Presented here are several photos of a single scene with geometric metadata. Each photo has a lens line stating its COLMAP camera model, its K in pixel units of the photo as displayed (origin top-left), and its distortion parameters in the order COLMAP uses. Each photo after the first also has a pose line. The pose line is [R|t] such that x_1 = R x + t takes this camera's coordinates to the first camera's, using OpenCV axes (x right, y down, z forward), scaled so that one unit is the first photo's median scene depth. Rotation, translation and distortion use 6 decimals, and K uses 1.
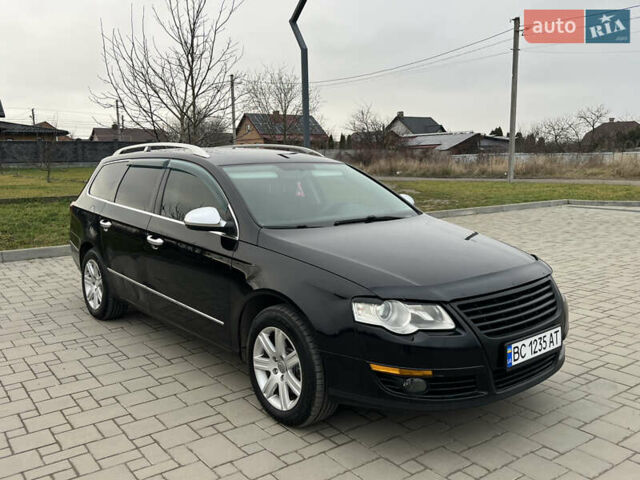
lens RADIAL K [[581.9, 0, 323.9], [0, 581.9, 241.8], [0, 0, 1]] dist [0.080382, -0.146854]
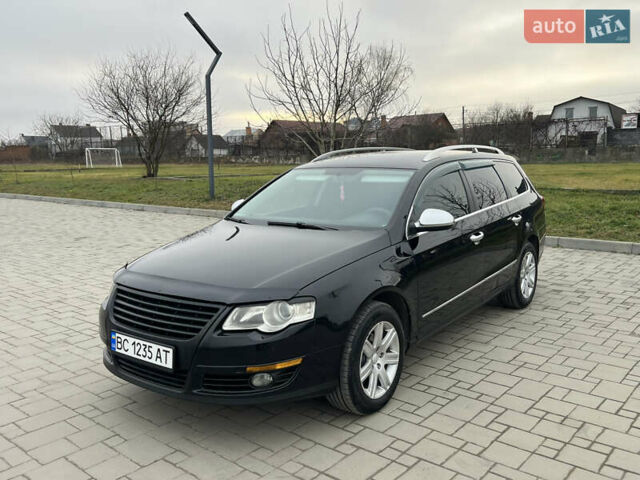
lens RADIAL K [[580.2, 0, 323.0], [0, 580.2, 238.0], [0, 0, 1]] dist [0.093063, -0.179565]
pose [[0.225735, 0.144293, -0.963443, 1.055648], [-0.126087, 0.984979, 0.117976, -0.139264], [0.965995, 0.094847, 0.240538, 0.772923]]
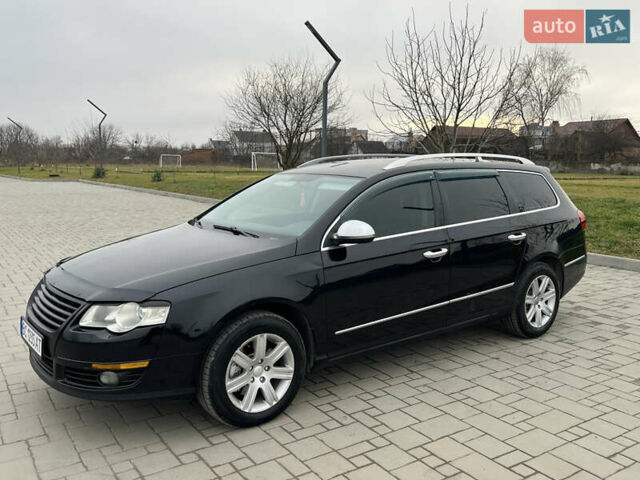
lens RADIAL K [[581.9, 0, 323.9], [0, 581.9, 241.8], [0, 0, 1]] dist [0.080382, -0.146854]
pose [[-0.054072, 0.145398, -0.987895, 1.061275], [-0.147389, 0.977343, 0.151912, -0.193002], [0.987600, 0.153819, -0.031417, 1.161975]]
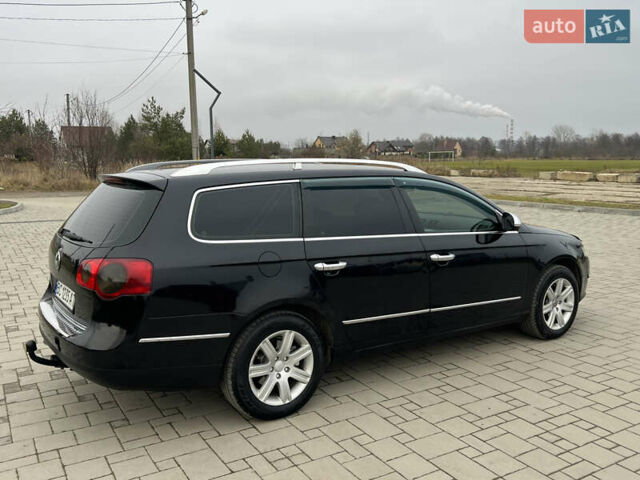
lens RADIAL K [[580.2, 0, 323.0], [0, 580.2, 238.0], [0, 0, 1]] dist [0.093063, -0.179565]
pose [[0.097203, -0.126927, 0.987138, -1.344216], [0.143304, 0.983284, 0.112320, -0.184662], [-0.984894, 0.130543, 0.113767, 1.127898]]
